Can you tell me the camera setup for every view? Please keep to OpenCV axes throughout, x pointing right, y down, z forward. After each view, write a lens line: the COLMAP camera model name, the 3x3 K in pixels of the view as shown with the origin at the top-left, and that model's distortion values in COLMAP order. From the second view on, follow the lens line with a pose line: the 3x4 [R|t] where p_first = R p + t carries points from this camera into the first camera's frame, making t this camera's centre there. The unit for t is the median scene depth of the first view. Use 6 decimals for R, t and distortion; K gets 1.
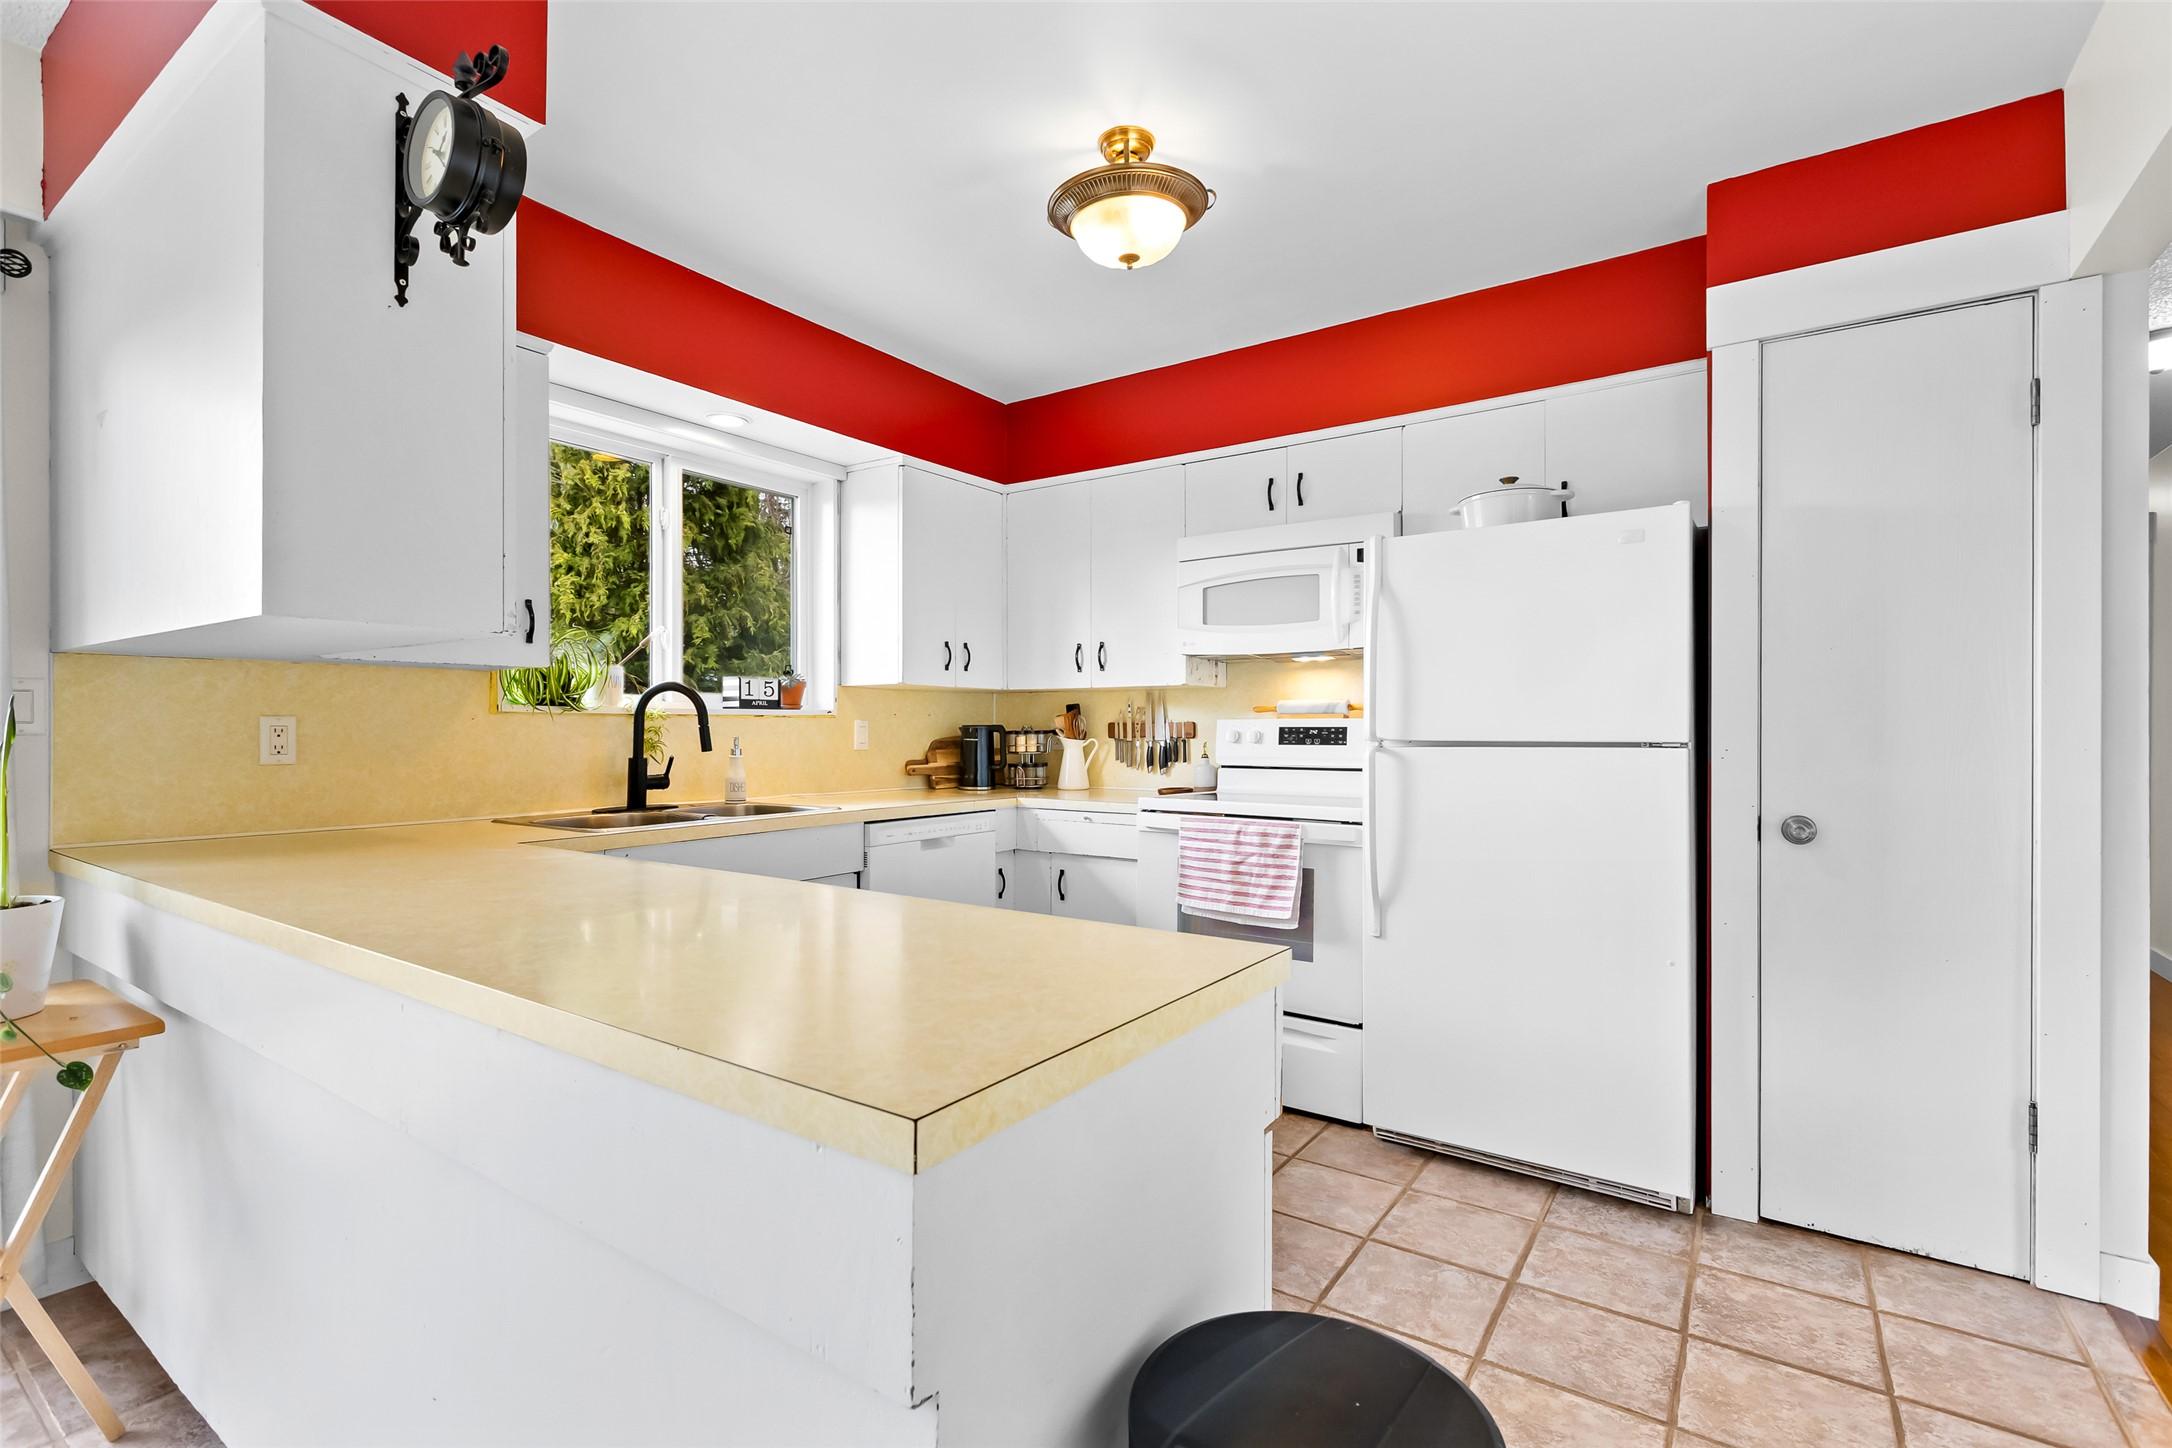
lens RADIAL K [[987.5, 0, 1080.9], [0, 987.5, 731.3], [0, 0, 1]] dist [0.003304, -0.001849]
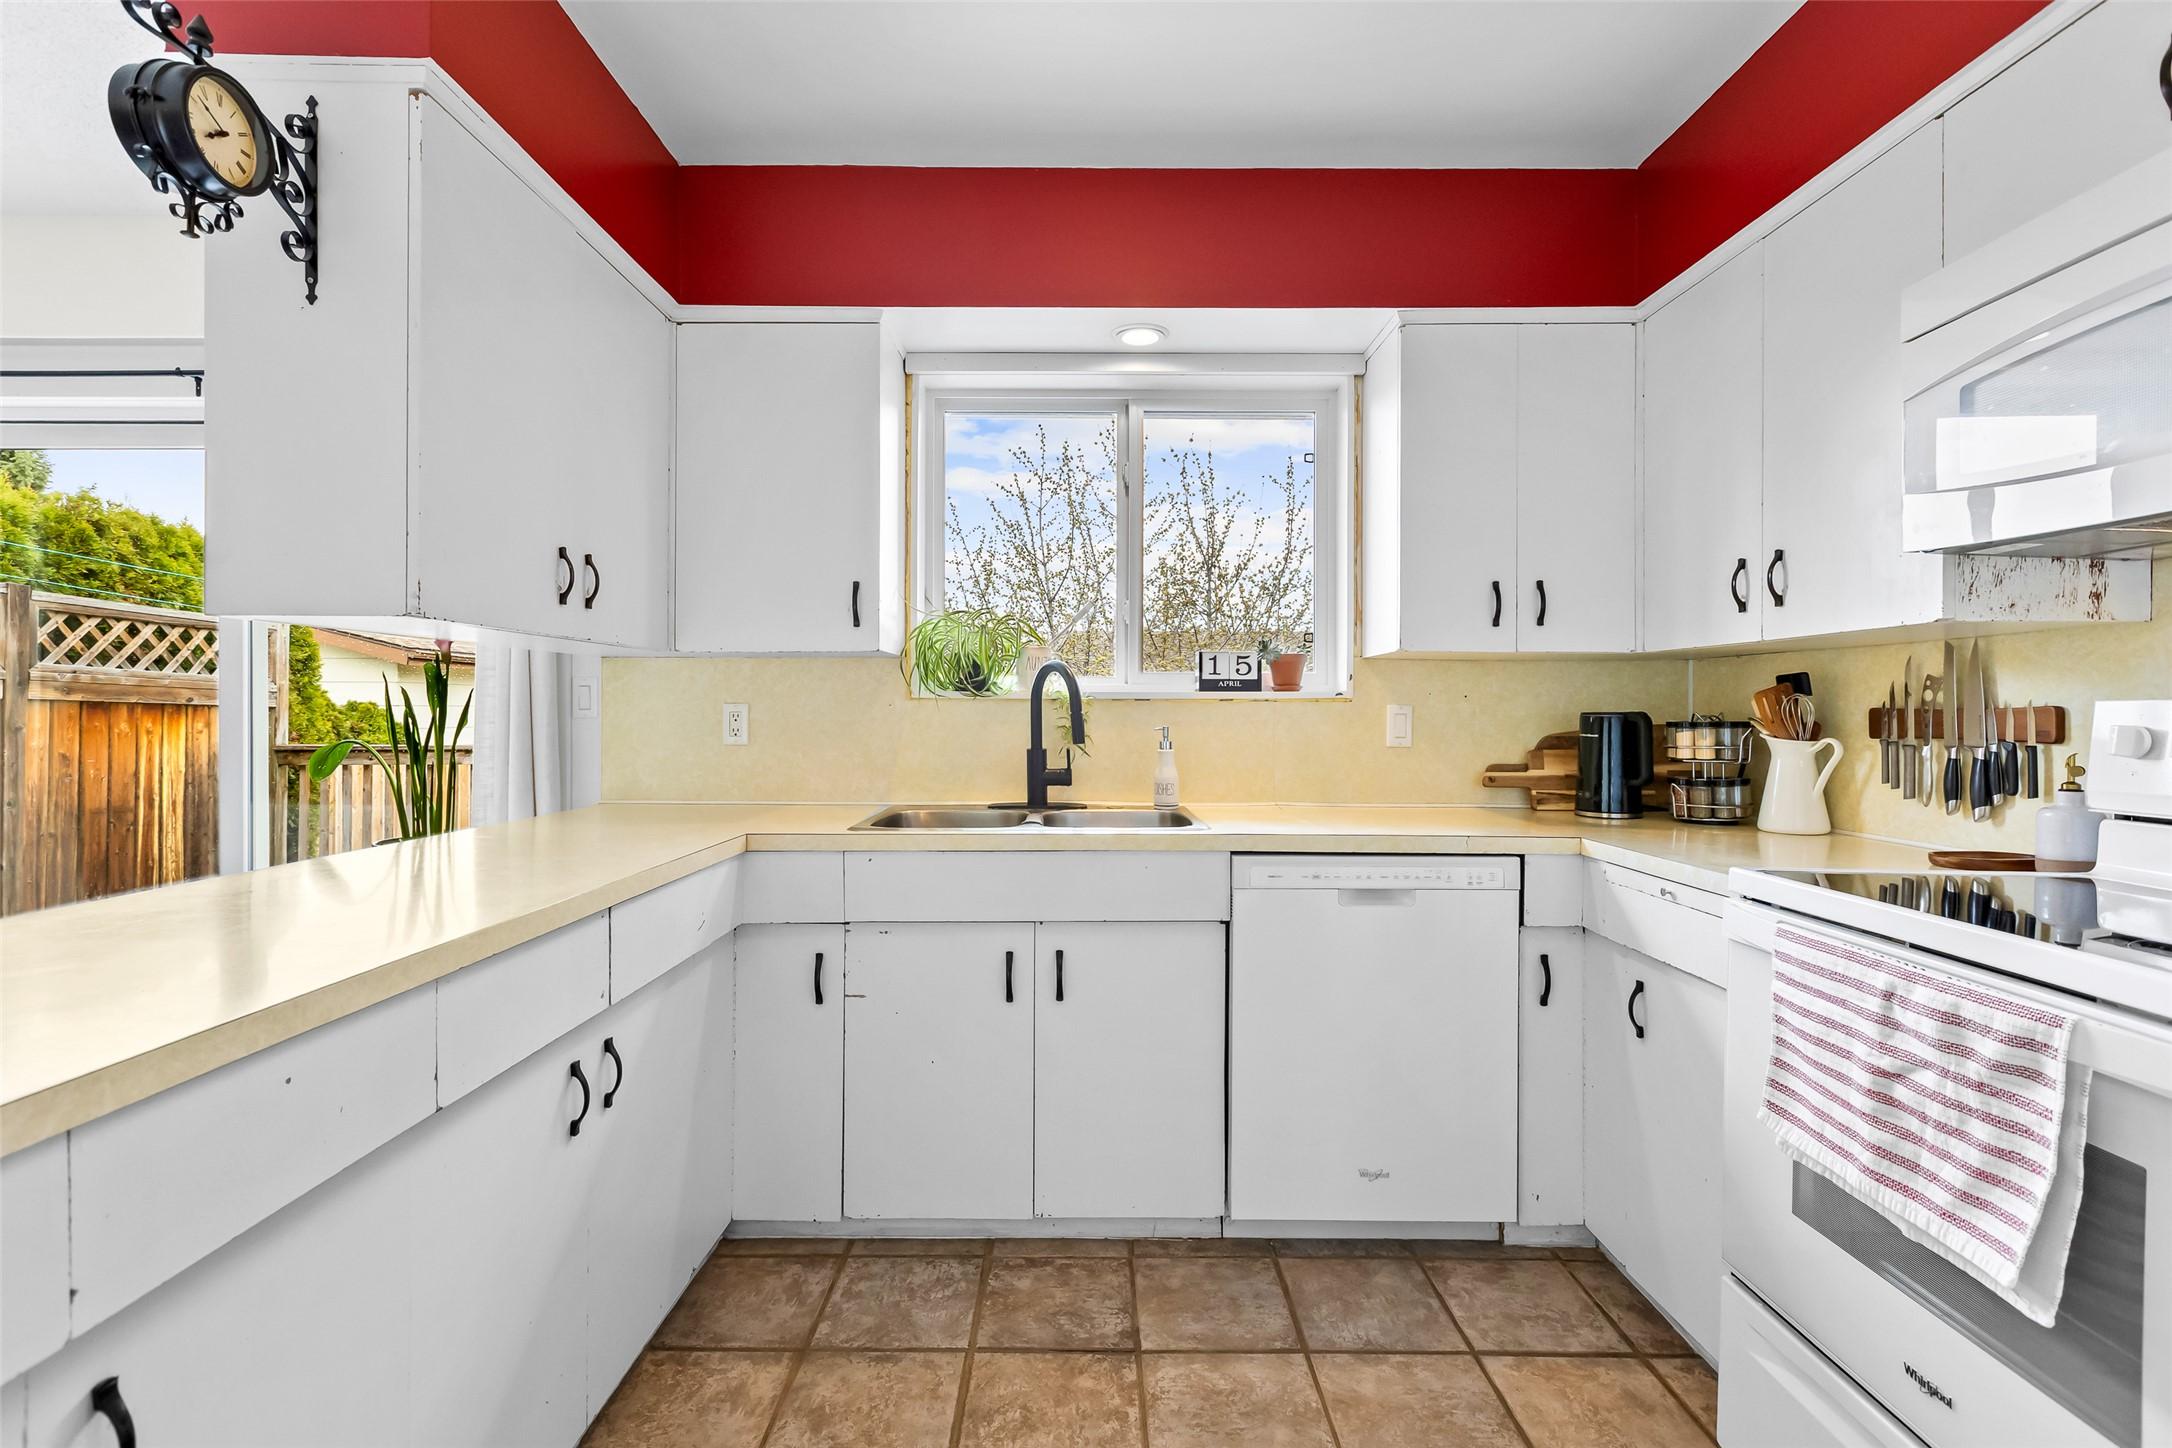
lens RADIAL K [[987.5, 0, 1082.6], [0, 987.5, 707.9], [0, 0, 1]] dist [0.003304, -0.001849]
pose [[0.567952, -0.001133, -0.823061, 0.238860], [-0.005923, 0.999968, -0.005464, -0.003815], [0.823040, 0.007978, 0.567927, 0.421756]]
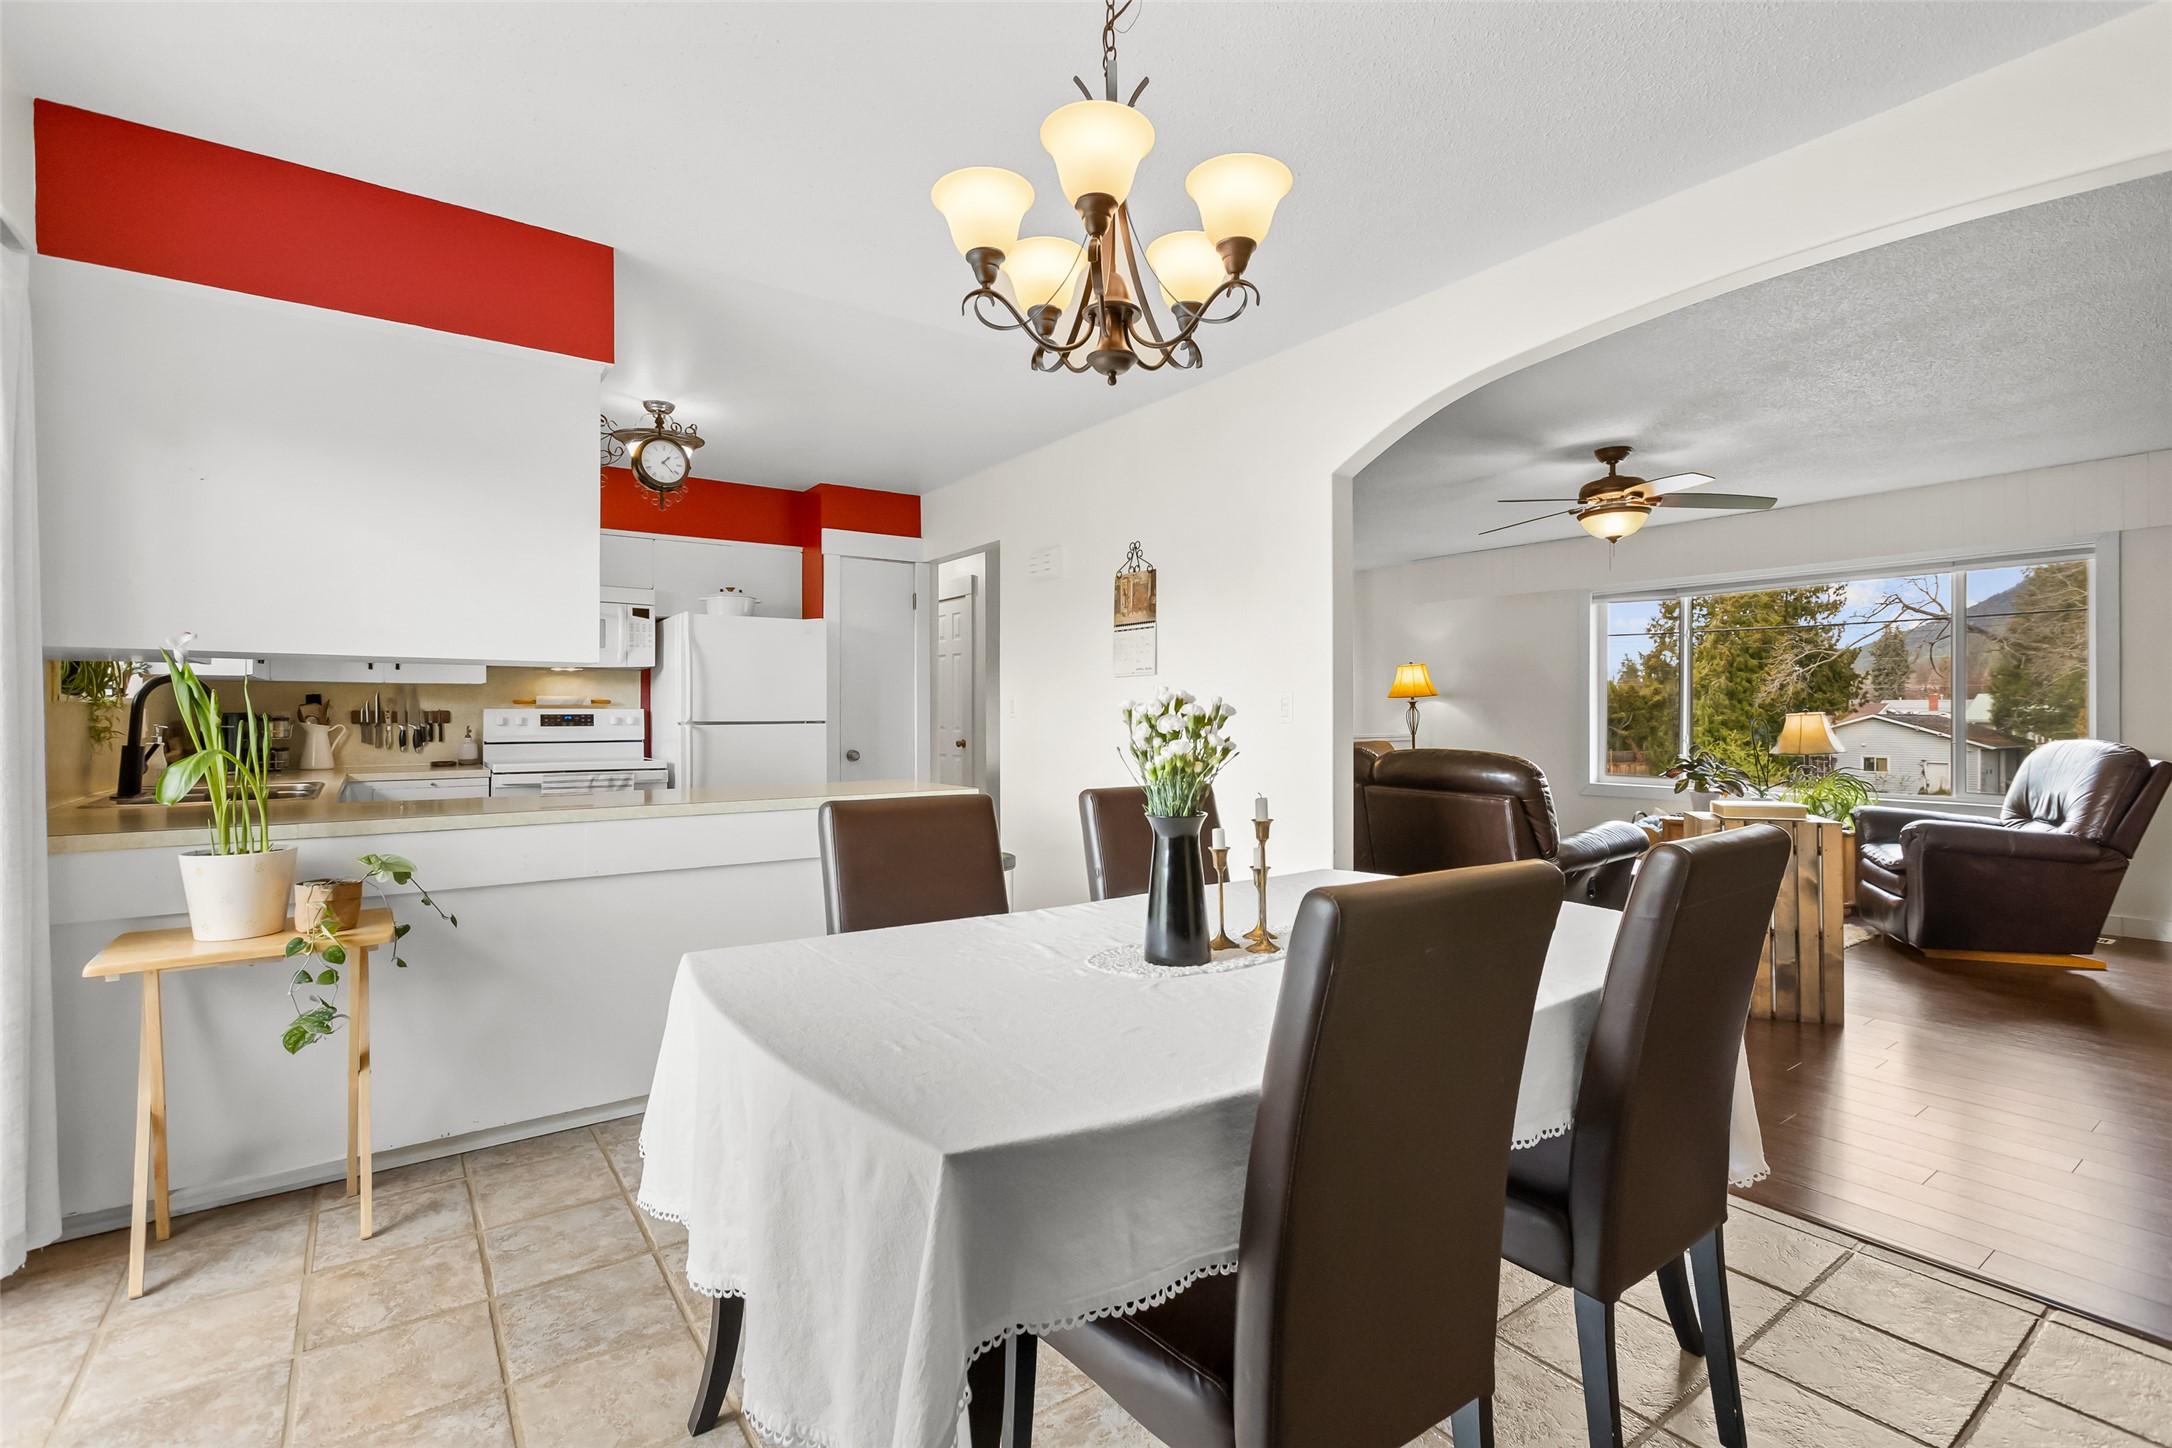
lens RADIAL K [[987.5, 0, 1082.9], [0, 987.5, 716.6], [0, 0, 1]] dist [0.003304, -0.001849]
pose [[0.330150, -0.005893, 0.943910, -0.877937], [0.003502, 0.999981, 0.005019, -0.005403], [-0.943922, 0.001649, 0.330164, -0.228358]]
